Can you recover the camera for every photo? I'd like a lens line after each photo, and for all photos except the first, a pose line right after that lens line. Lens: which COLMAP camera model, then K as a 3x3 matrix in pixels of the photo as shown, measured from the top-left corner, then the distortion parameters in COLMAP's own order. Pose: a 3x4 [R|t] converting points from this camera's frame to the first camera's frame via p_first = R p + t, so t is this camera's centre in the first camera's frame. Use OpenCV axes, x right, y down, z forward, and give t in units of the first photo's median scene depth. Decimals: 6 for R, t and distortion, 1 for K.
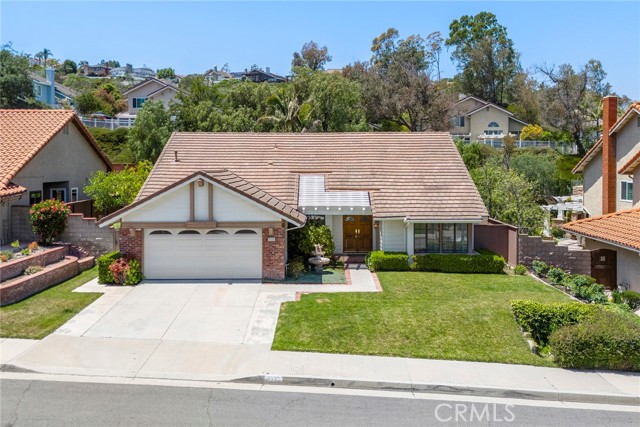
lens RADIAL K [[546.2, 0, 362.6], [0, 546.2, 176.8], [0, 0, 1]] dist [0.035699, 0.003725]
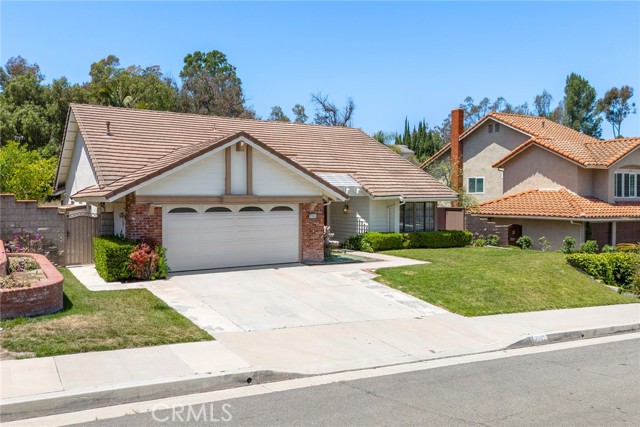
lens RADIAL K [[480.0, 0, 320.0], [0, 480.0, 213.5], [0, 0, 1]] dist [0.030978, -0.004691]
pose [[0.876128, -0.017610, 0.481758, -0.525892], [0.009876, 0.999779, 0.018585, 0.095372], [-0.481978, -0.011526, 0.876107, 0.313343]]
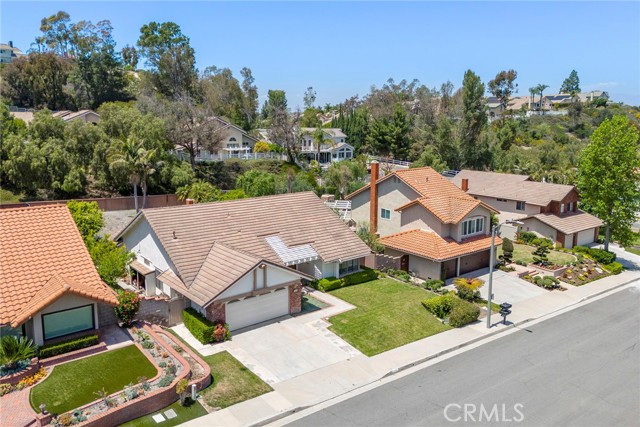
lens RADIAL K [[428.0, 0, 319.1], [0, 428.0, 201.5], [0, 0, 1]] dist [0.060111, -0.040052]
pose [[0.804892, -0.092467, 0.586173, -0.862000], [0.005243, 0.988855, 0.148790, -0.358036], [-0.593398, -0.116687, 0.796406, -0.079041]]
